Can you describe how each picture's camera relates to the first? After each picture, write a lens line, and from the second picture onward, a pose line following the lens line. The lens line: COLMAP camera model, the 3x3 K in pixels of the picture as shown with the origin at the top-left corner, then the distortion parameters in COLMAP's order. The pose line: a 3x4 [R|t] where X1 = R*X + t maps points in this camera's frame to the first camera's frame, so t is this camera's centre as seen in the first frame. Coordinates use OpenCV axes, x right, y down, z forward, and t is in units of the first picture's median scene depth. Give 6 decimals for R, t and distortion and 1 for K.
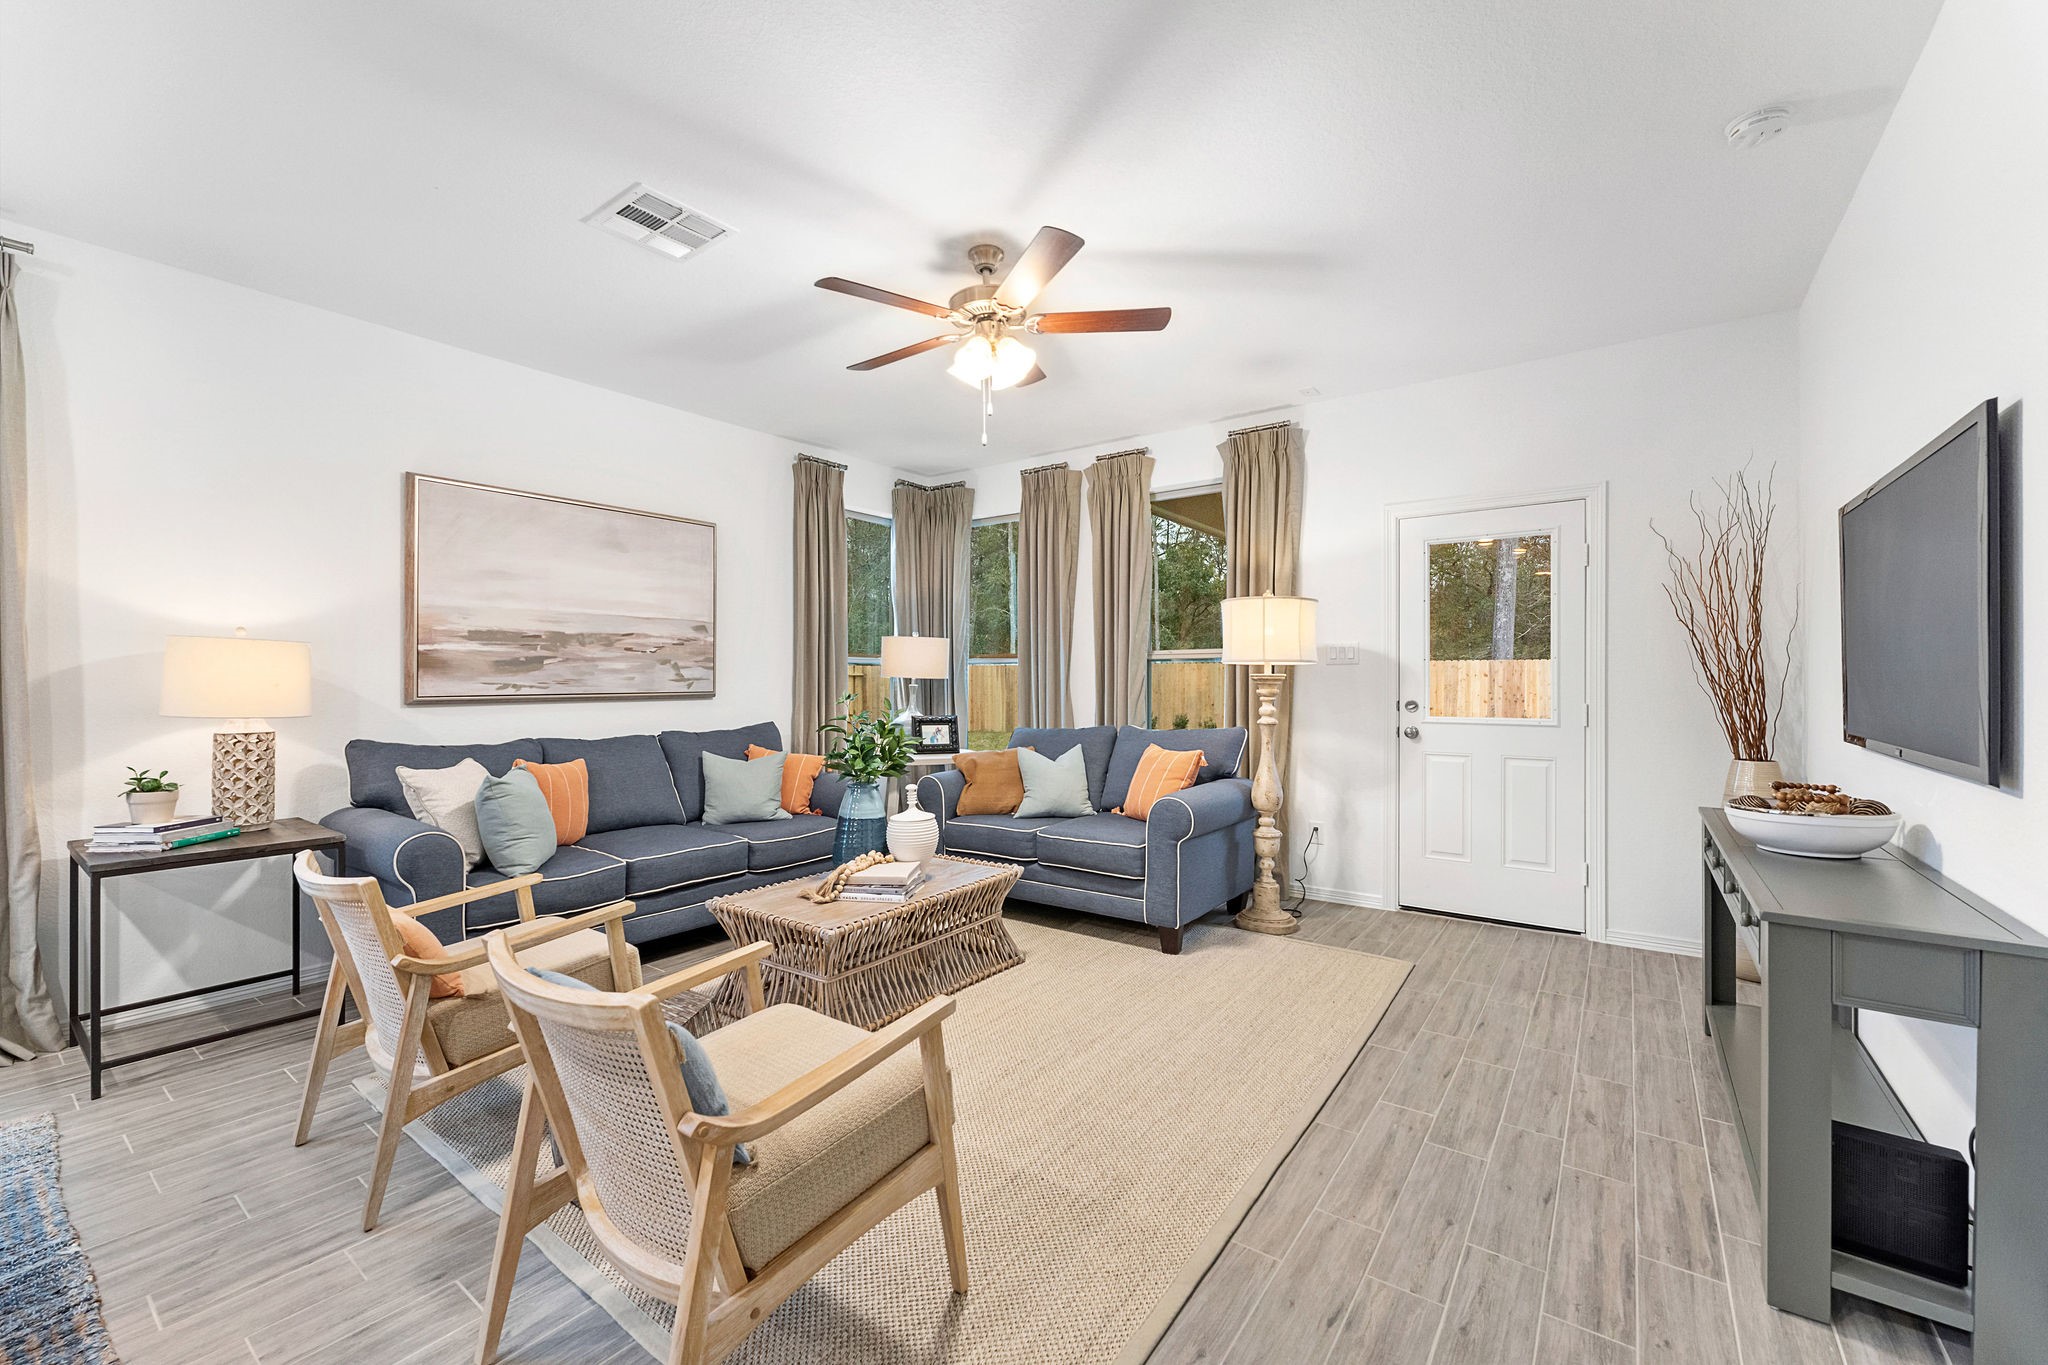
lens RADIAL K [[834.9, 0, 1012.1], [0, 834.9, 676.2], [0, 0, 1]] dist [0.001447, -0.000556]
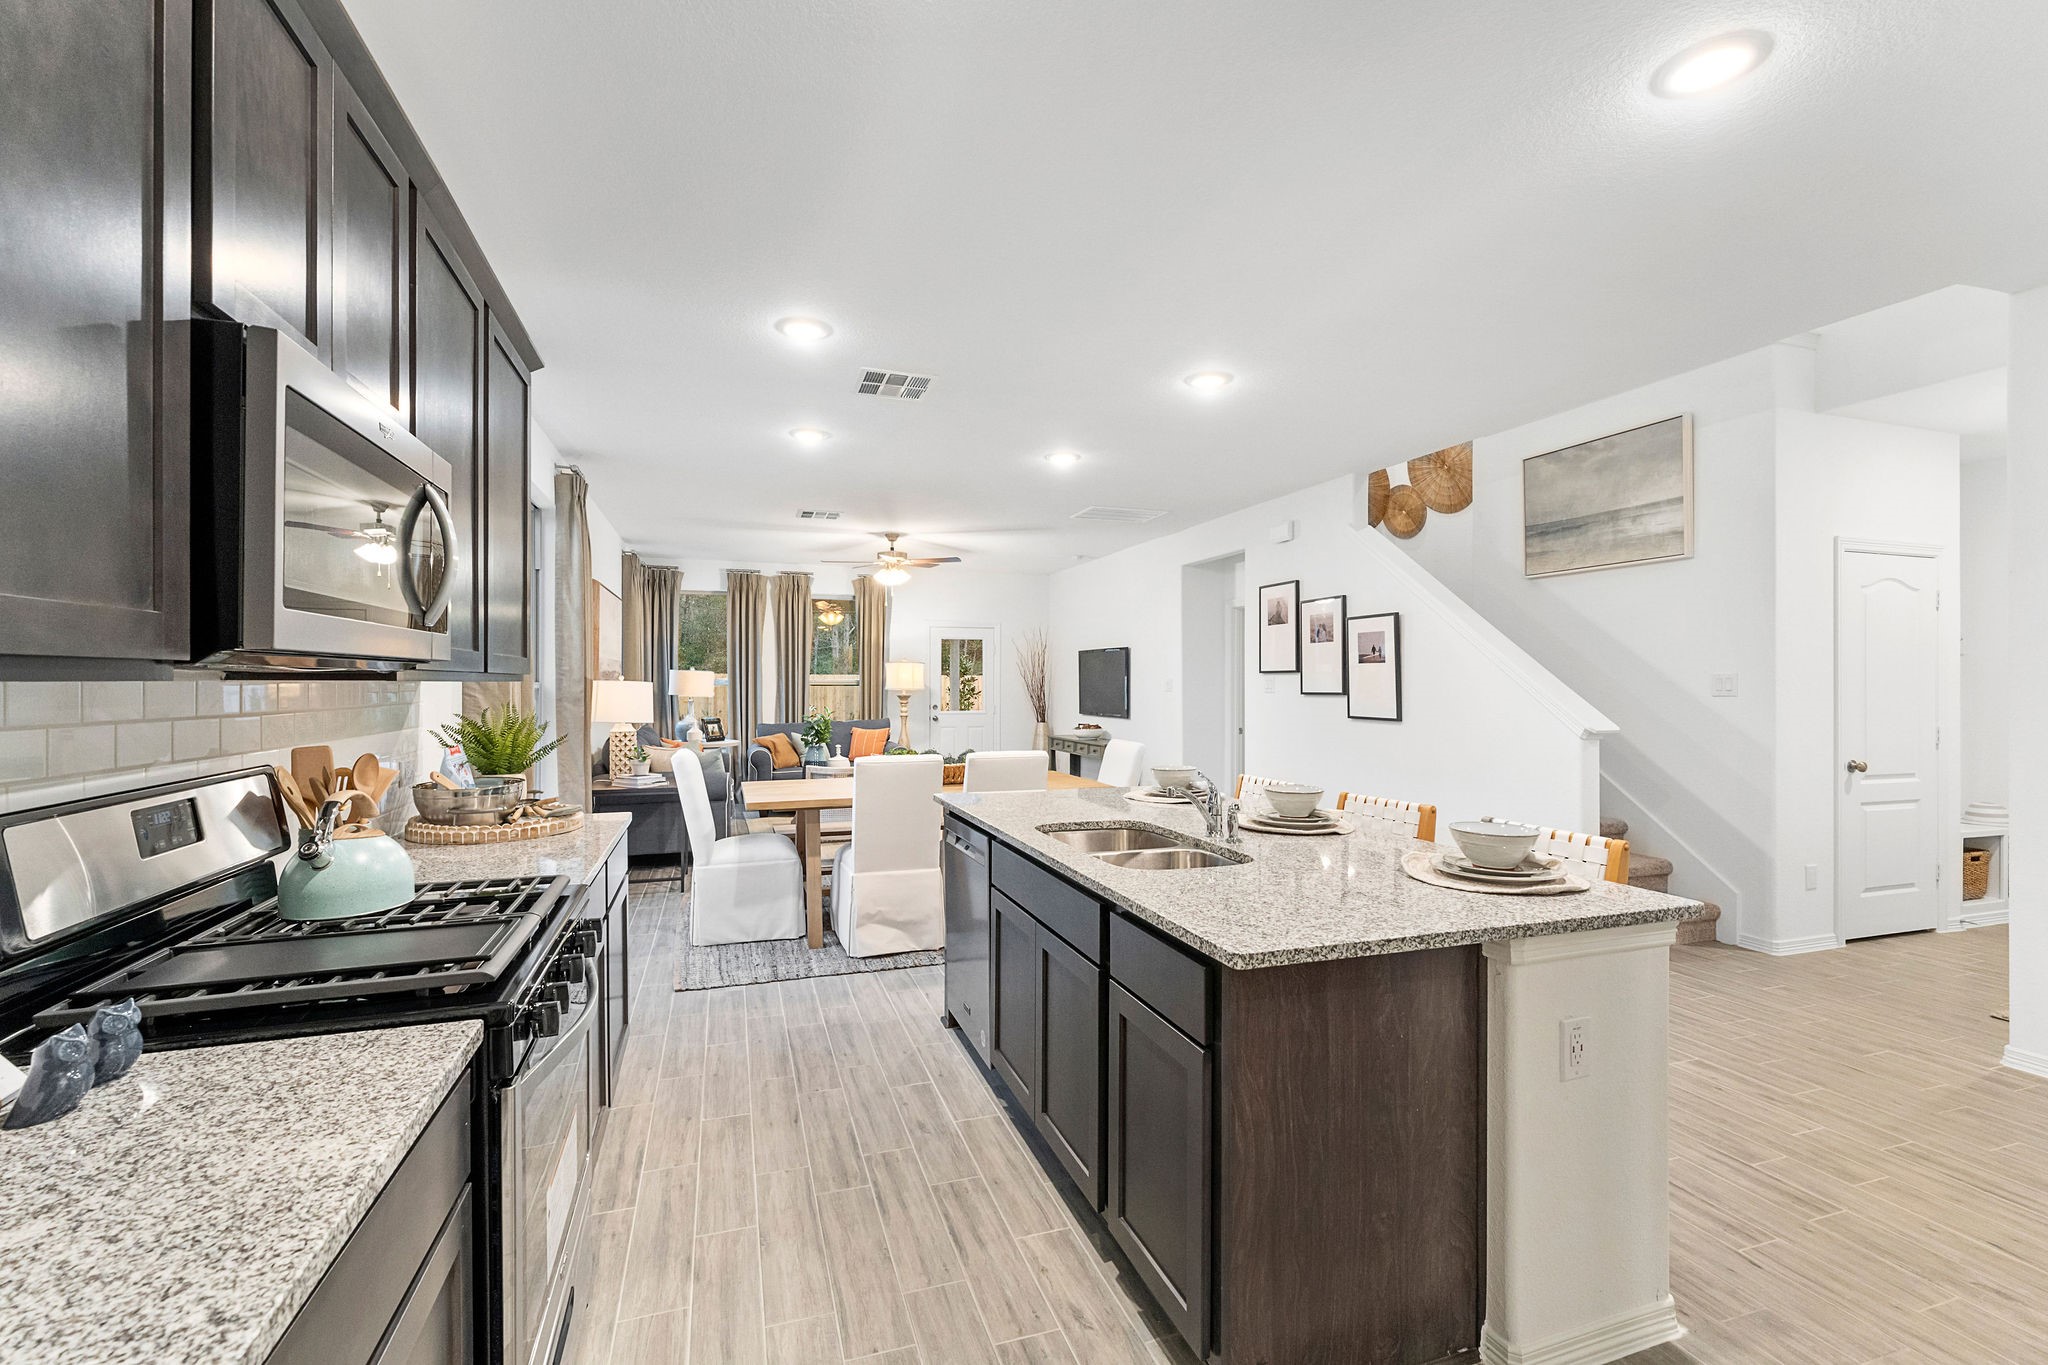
lens RADIAL K [[915.3, 0, 1029.2], [0, 915.3, 687.0], [0, 0, 1]] dist [-0.007656, -0.000047]
pose [[0.575279, 0.000044, 0.817957, -1.459332], [-0.006412, 0.999970, 0.004456, -0.034062], [-0.817932, -0.007808, 0.575262, -0.687813]]
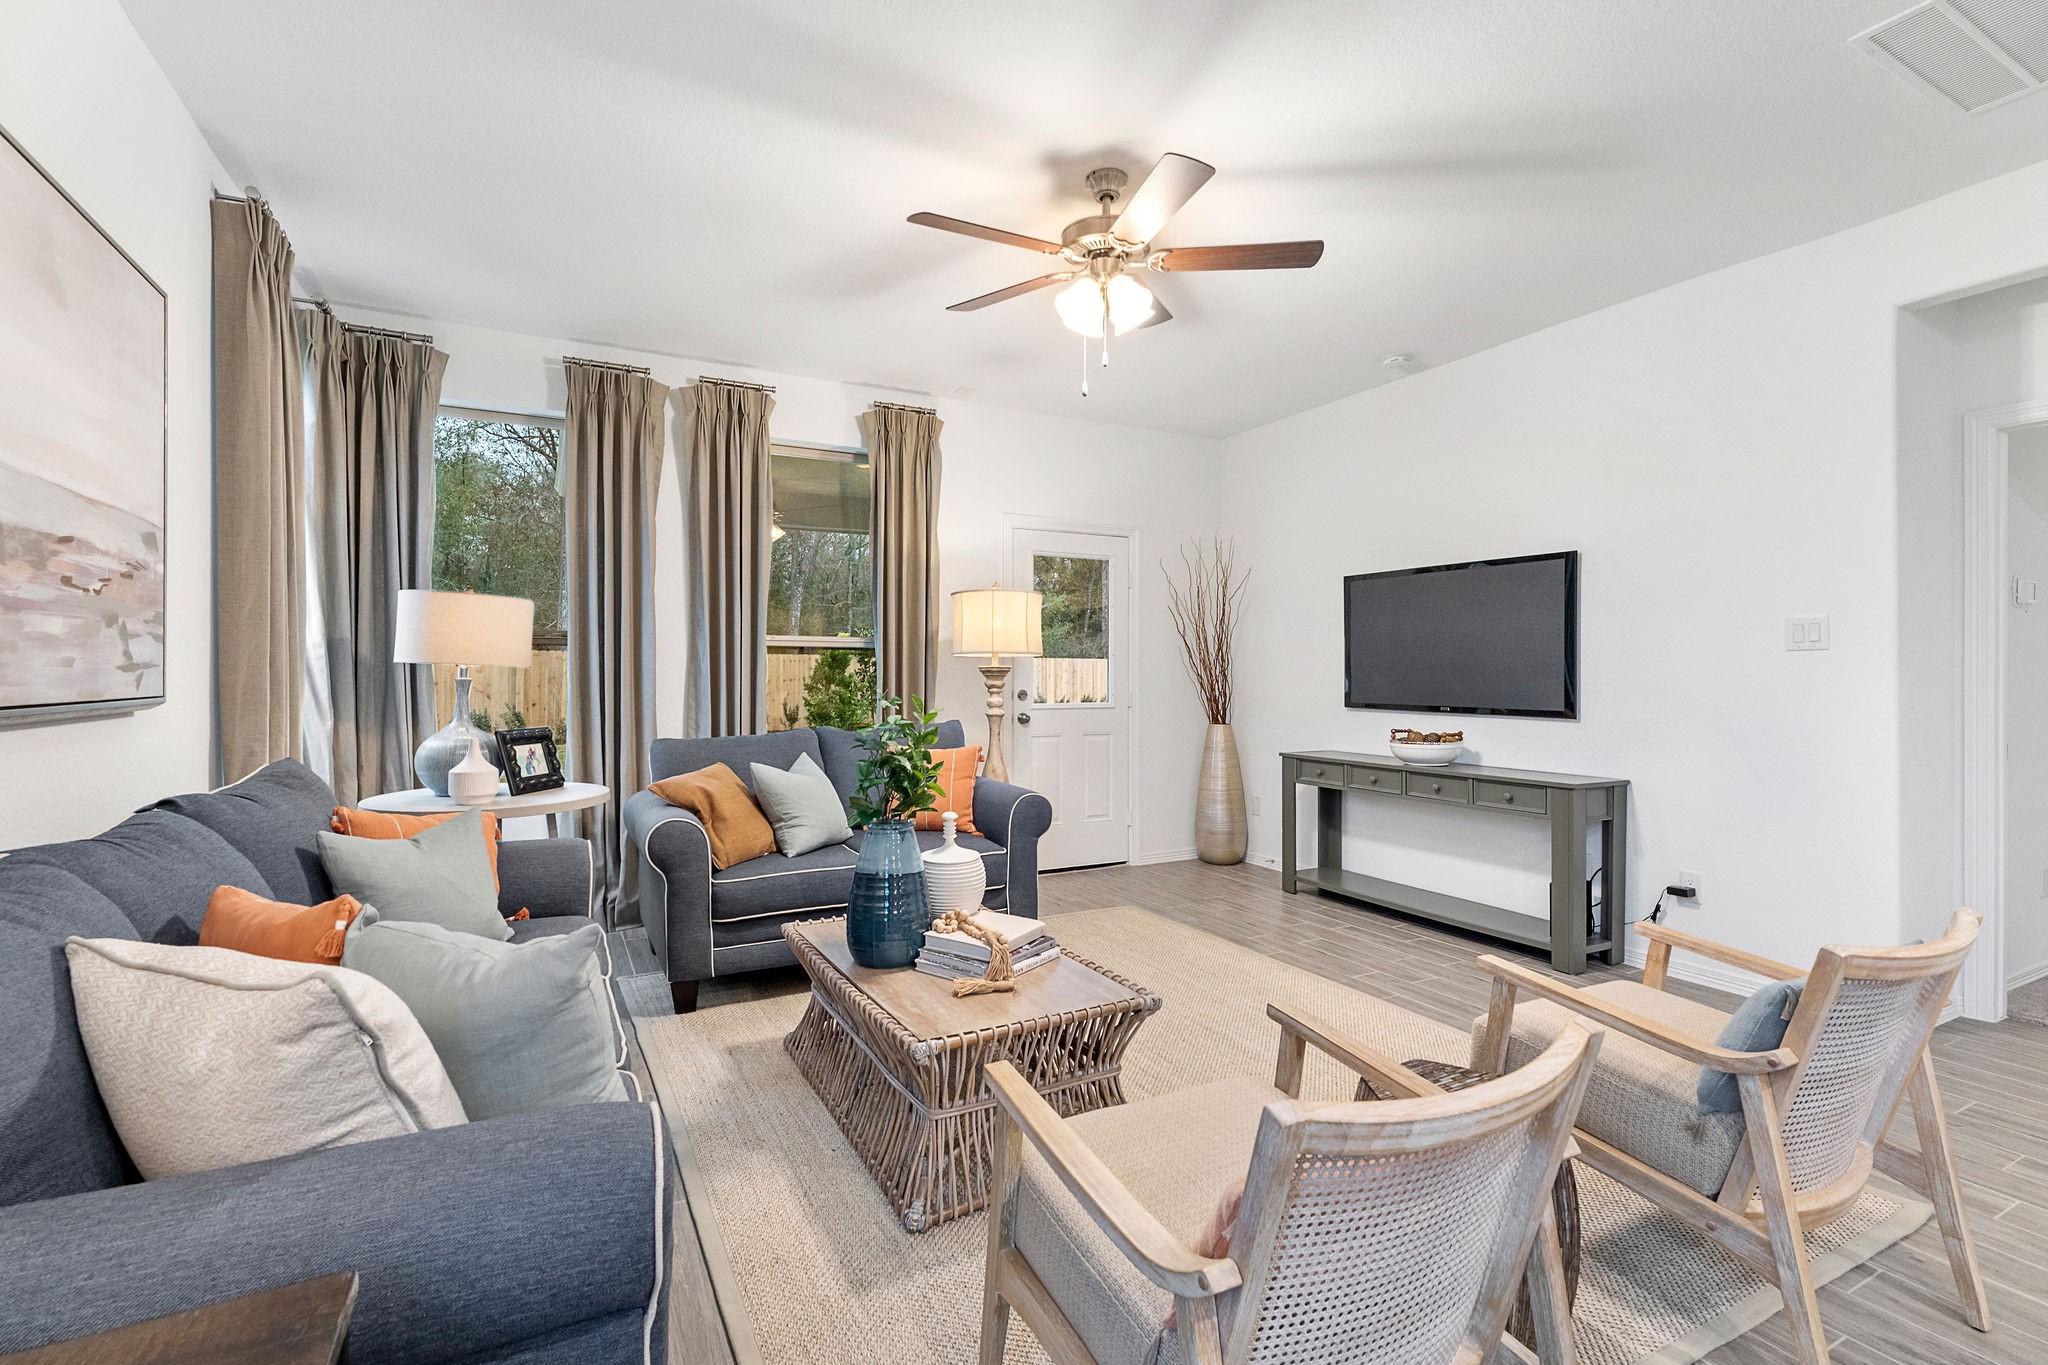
lens RADIAL K [[915.3, 0, 1016.9], [0, 915.3, 678.0], [0, 0, 1]] dist [-0.007656, -0.000047]
pose [[0.437070, -0.002488, 0.899424, -0.633908], [-0.004955, 0.999974, 0.005174, 0.005563], [-0.899414, -0.006718, 0.437046, 0.461225]]
